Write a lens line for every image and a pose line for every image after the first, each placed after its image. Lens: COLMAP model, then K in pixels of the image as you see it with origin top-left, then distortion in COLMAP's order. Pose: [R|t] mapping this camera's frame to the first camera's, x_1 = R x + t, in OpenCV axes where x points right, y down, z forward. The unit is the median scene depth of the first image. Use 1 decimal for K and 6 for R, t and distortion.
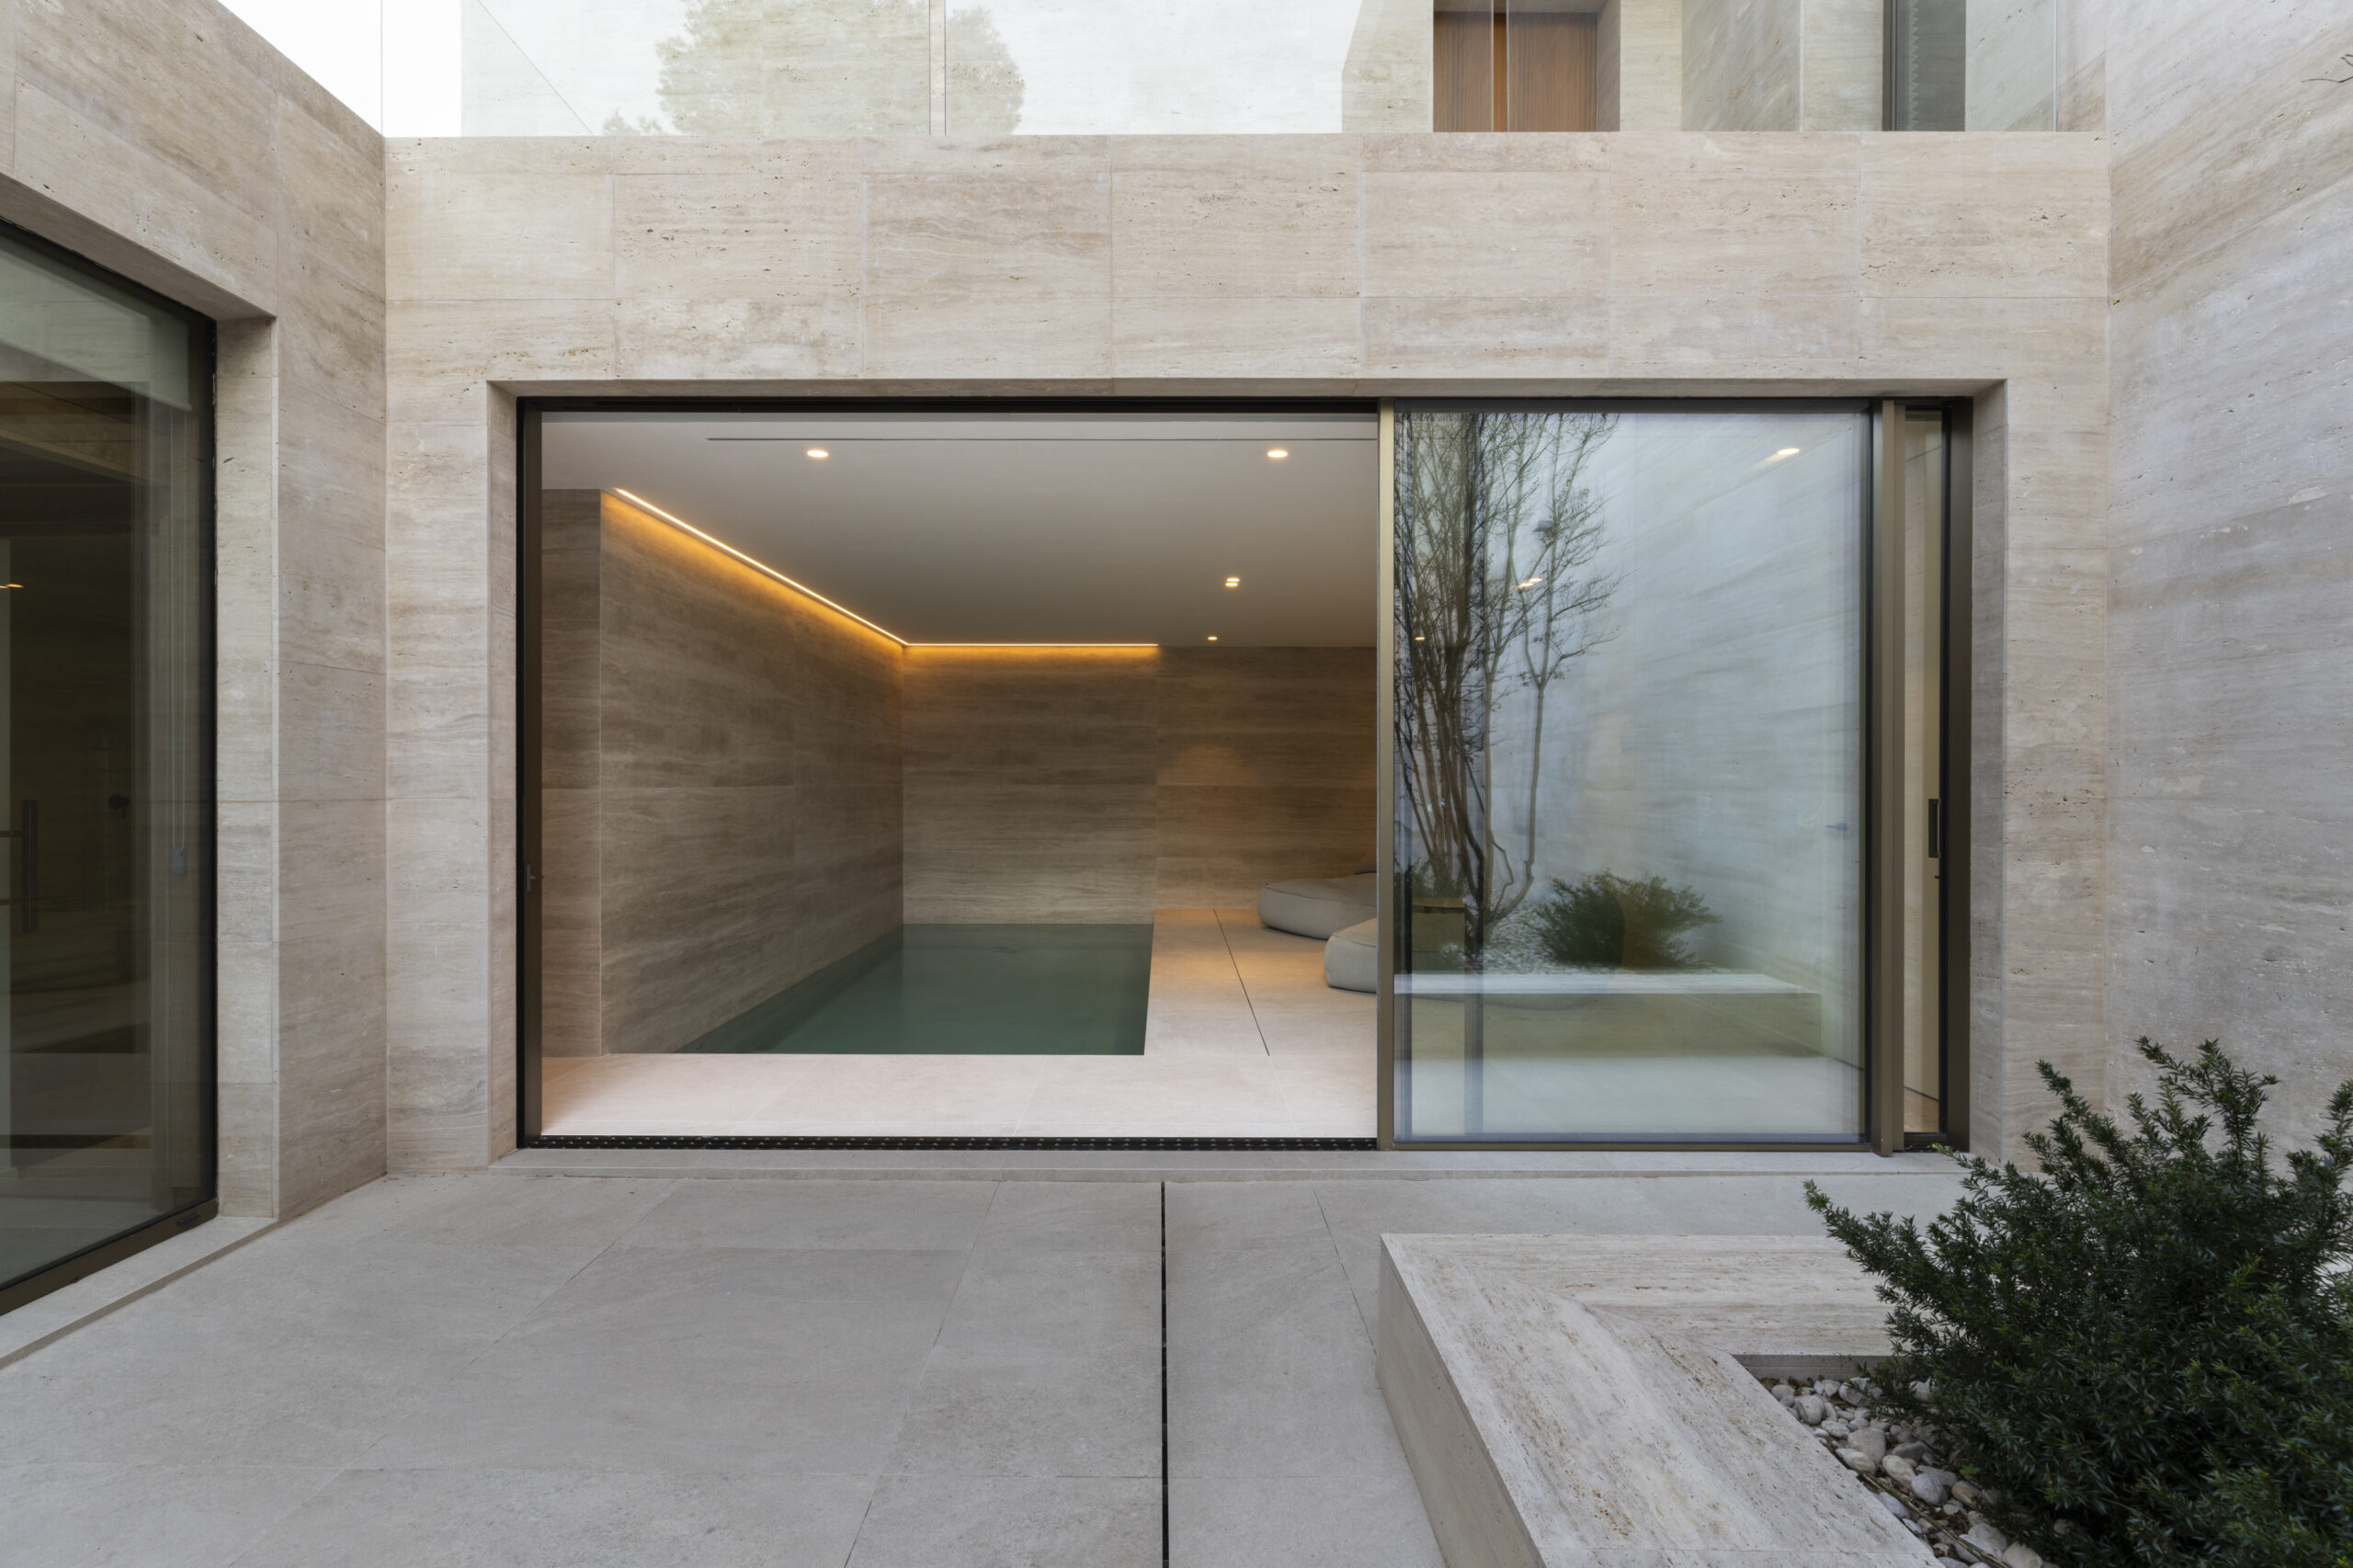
lens RADIAL K [[1131.4, 0, 1172.1], [0, 1131.4, 781.8], [0, 0, 1]] dist [0.007833, -0.000133]
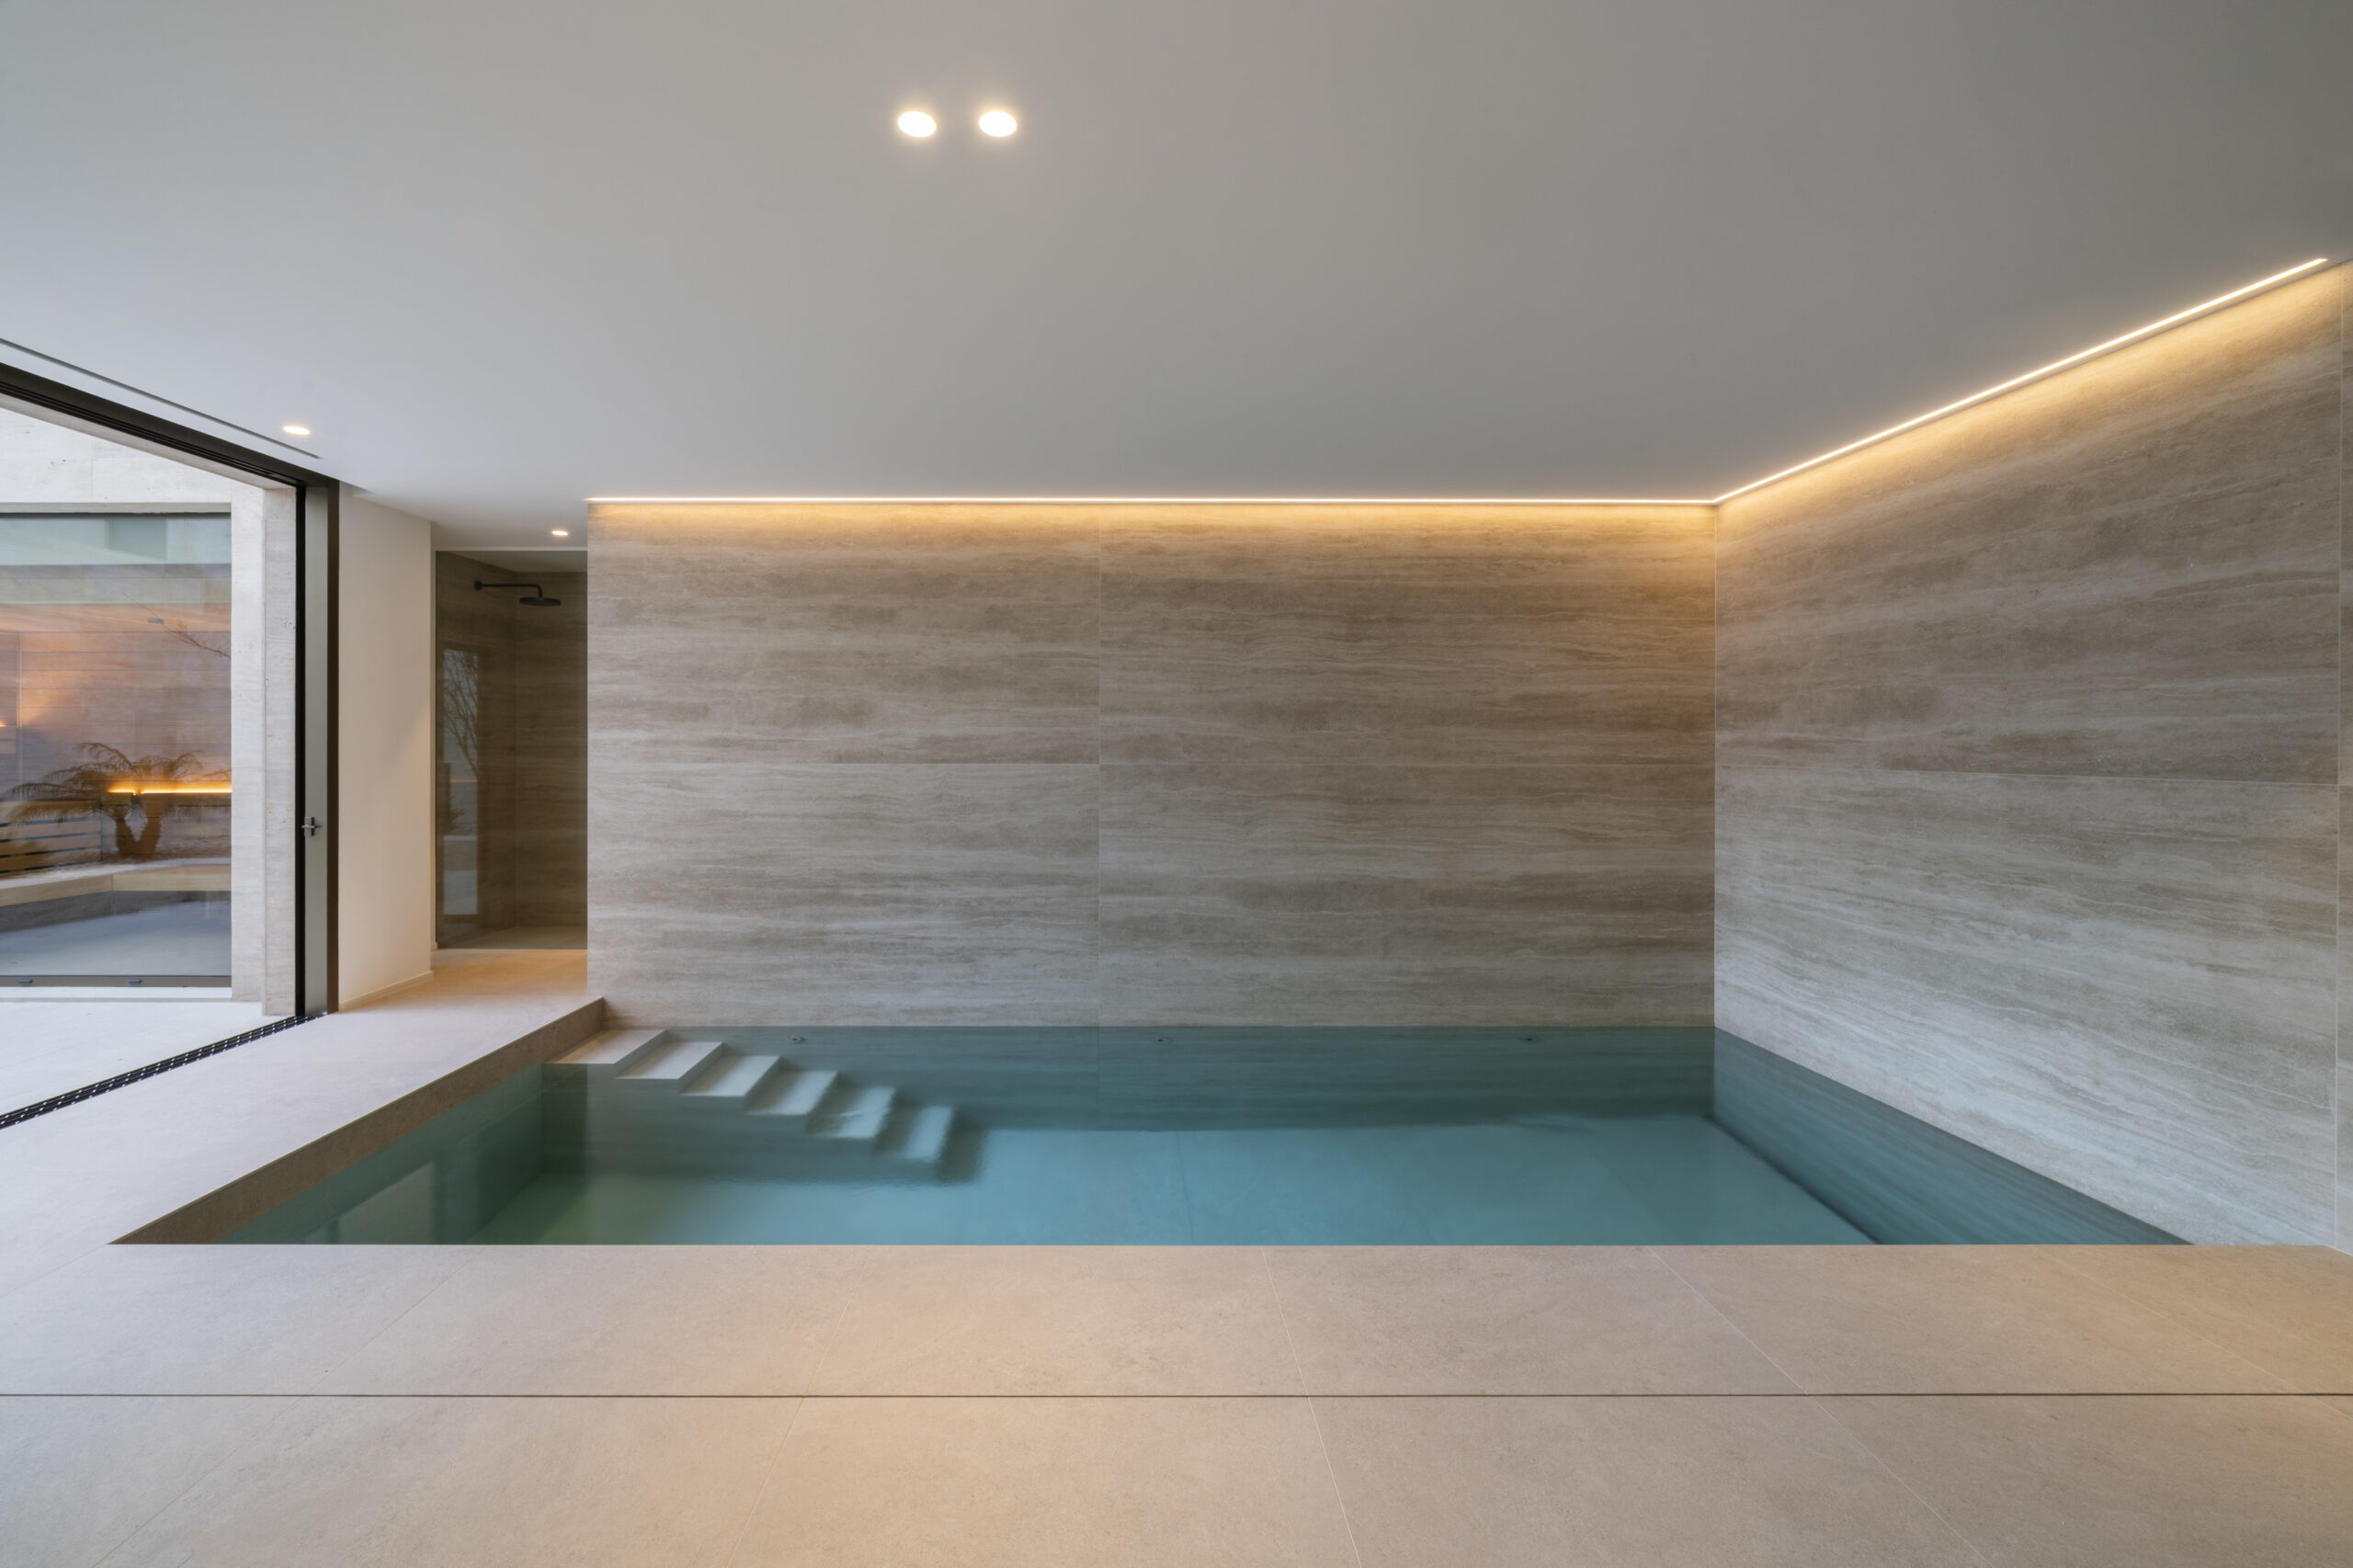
lens RADIAL K [[901.8, 0, 946.1], [0, 901.8, 743.1], [0, 0, 1]] dist [-0.001710, 0.000597]
pose [[-0.009926, -0.002967, -0.999946, 0.273431], [-0.001742, 0.999994, -0.002950, -0.008296], [0.999949, 0.001713, -0.009931, 0.916296]]
